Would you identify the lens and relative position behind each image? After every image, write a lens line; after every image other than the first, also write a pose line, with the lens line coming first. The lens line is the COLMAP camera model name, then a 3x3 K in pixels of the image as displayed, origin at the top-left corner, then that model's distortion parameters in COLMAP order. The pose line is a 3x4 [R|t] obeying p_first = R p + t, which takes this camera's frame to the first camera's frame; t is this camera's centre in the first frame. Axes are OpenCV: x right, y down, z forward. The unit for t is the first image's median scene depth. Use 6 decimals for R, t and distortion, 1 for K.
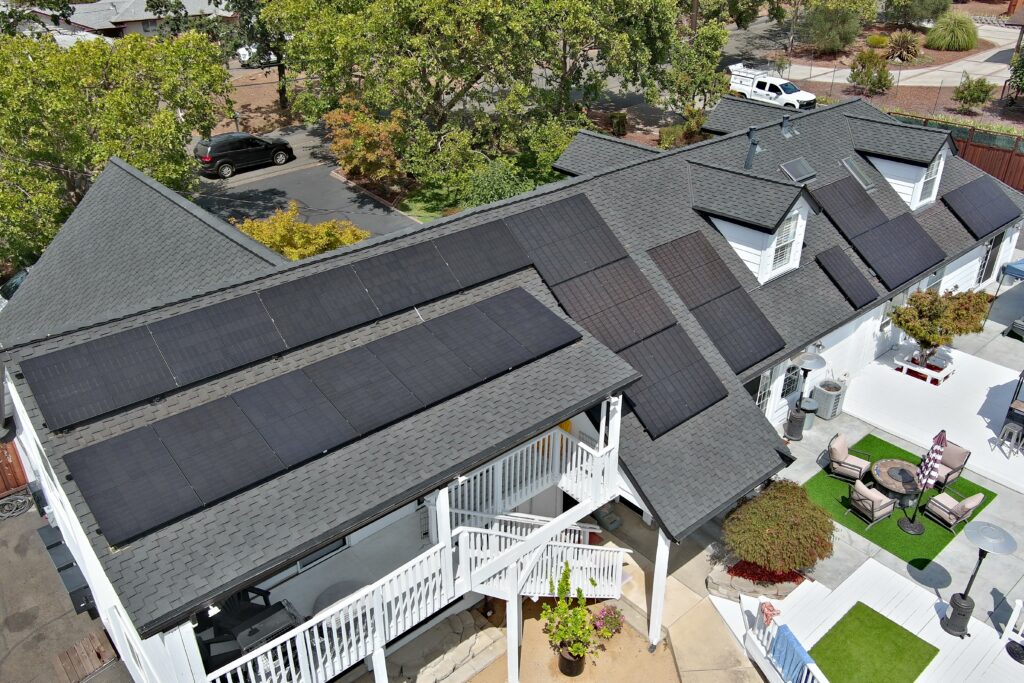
lens RADIAL K [[790.7, 0, 507.5], [0, 790.7, 338.9], [0, 0, 1]] dist [0.009087, 0.005210]
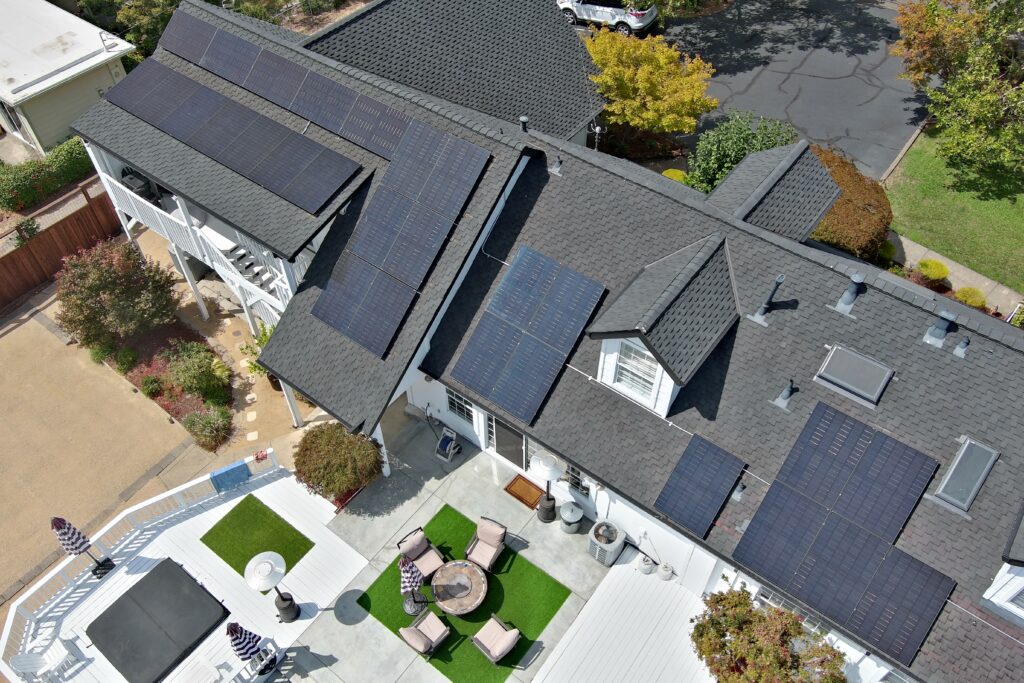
lens RADIAL K [[790.7, 0, 507.5], [0, 790.7, 338.9], [0, 0, 1]] dist [0.009087, 0.005210]
pose [[0.209583, 0.743082, -0.635534, 0.663779], [-0.462890, 0.647924, 0.604919, -0.465729], [0.861283, 0.167401, 0.479759, 0.402837]]
